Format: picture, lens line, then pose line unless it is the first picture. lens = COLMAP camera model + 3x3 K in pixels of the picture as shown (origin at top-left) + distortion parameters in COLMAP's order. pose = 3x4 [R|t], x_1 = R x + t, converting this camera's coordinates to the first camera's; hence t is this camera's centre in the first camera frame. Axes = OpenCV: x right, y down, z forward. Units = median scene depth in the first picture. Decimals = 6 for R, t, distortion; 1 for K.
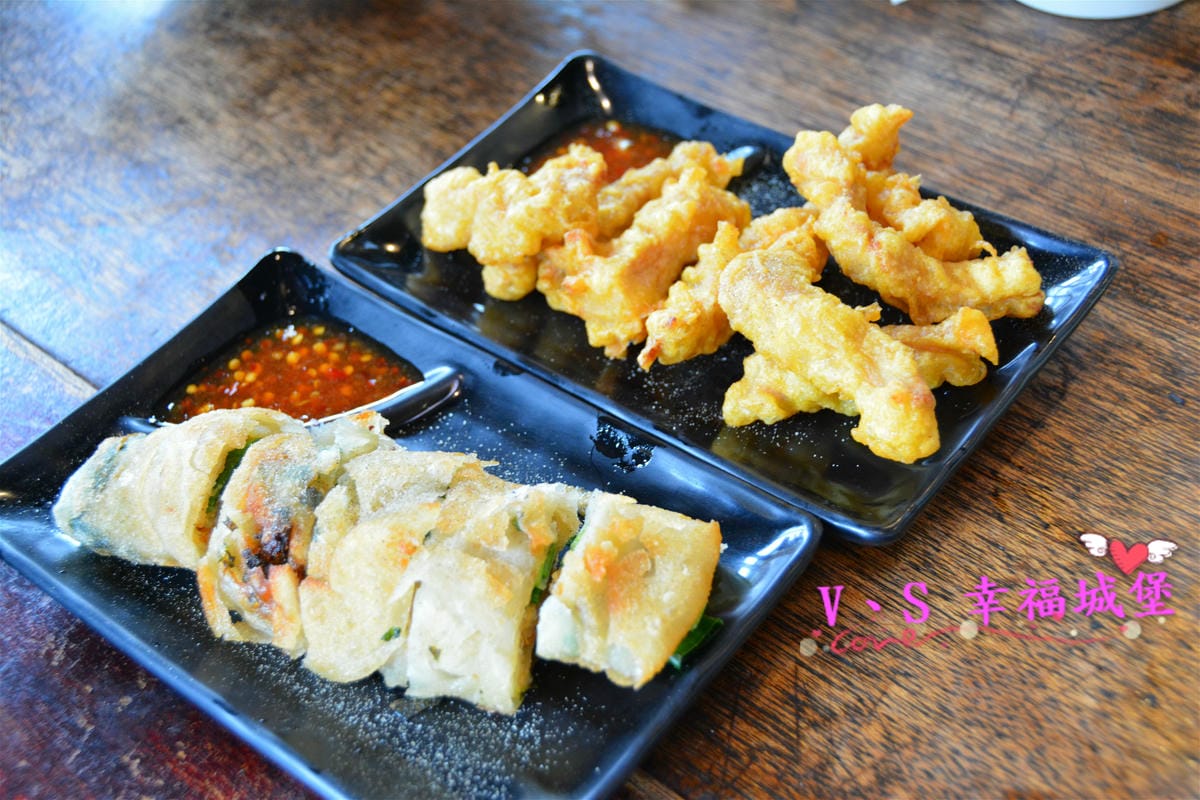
lens RADIAL K [[1660.6, 0, 600.0], [0, 1660.6, 400.0], [0, 0, 1]] dist [0.030813, 0.180685]
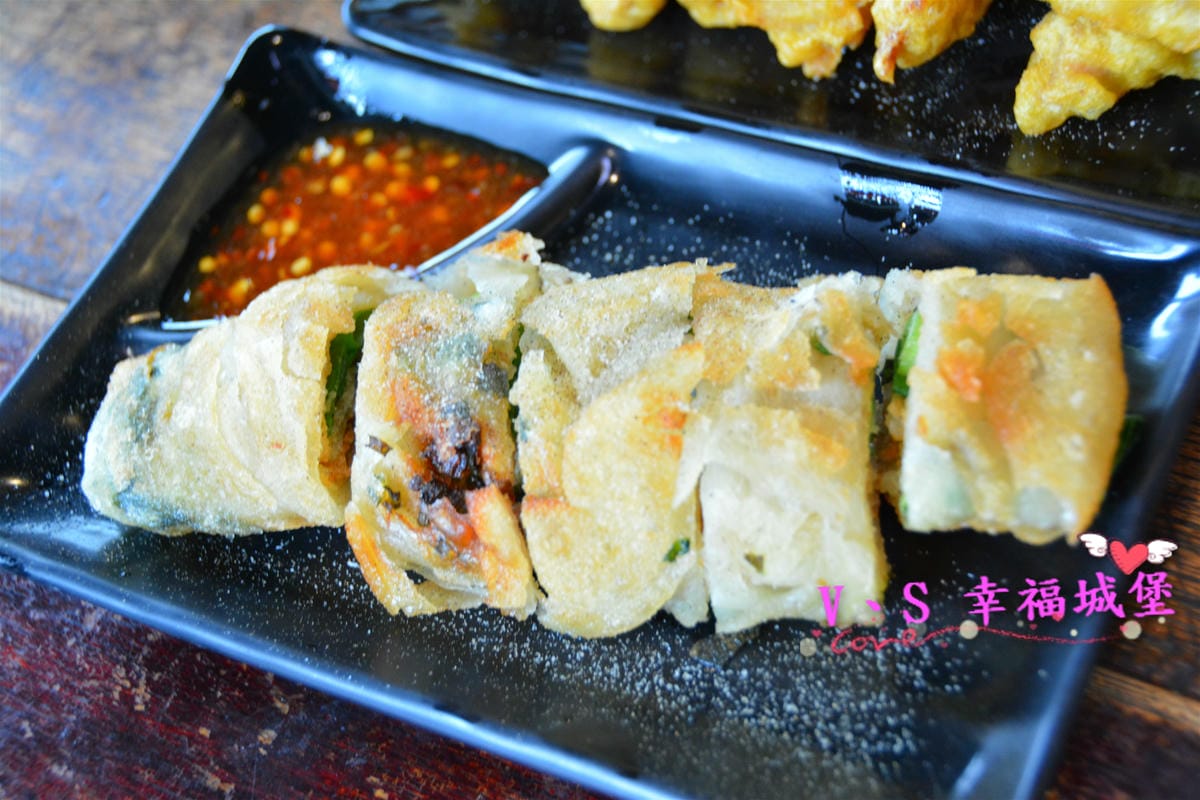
lens RADIAL K [[2126.2, 0, 600.0], [0, 2126.2, 400.0], [0, 0, 1]] dist [0.072292, 0.262175]
pose [[0.971457, -0.229177, 0.061229, -0.168563], [0.221242, 0.968455, 0.114661, -0.018265], [-0.085575, -0.097841, 0.991516, 0.147322]]
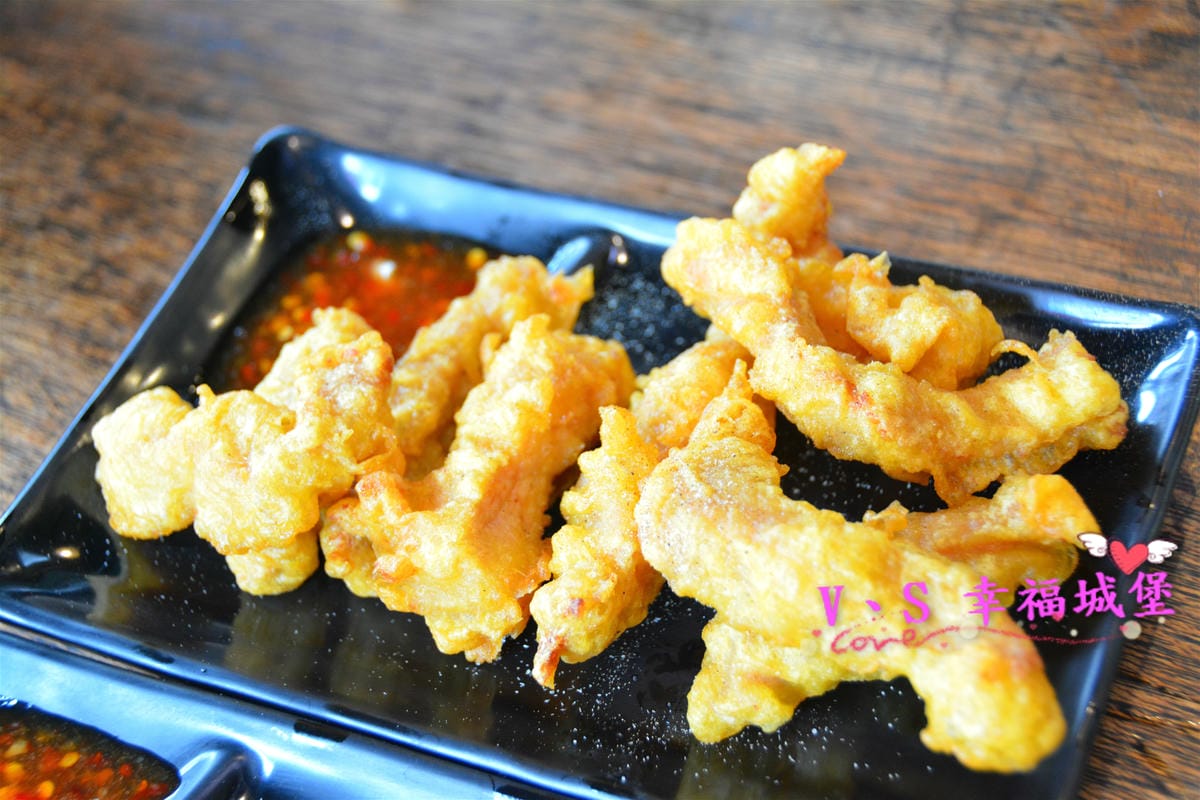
lens RADIAL K [[2126.2, 0, 600.0], [0, 2126.2, 400.0], [0, 0, 1]] dist [0.072292, 0.262175]
pose [[0.960738, -0.236968, 0.144323, -0.042093], [0.230879, 0.971263, 0.057813, -0.161418], [-0.153875, -0.022222, 0.987840, 0.235562]]
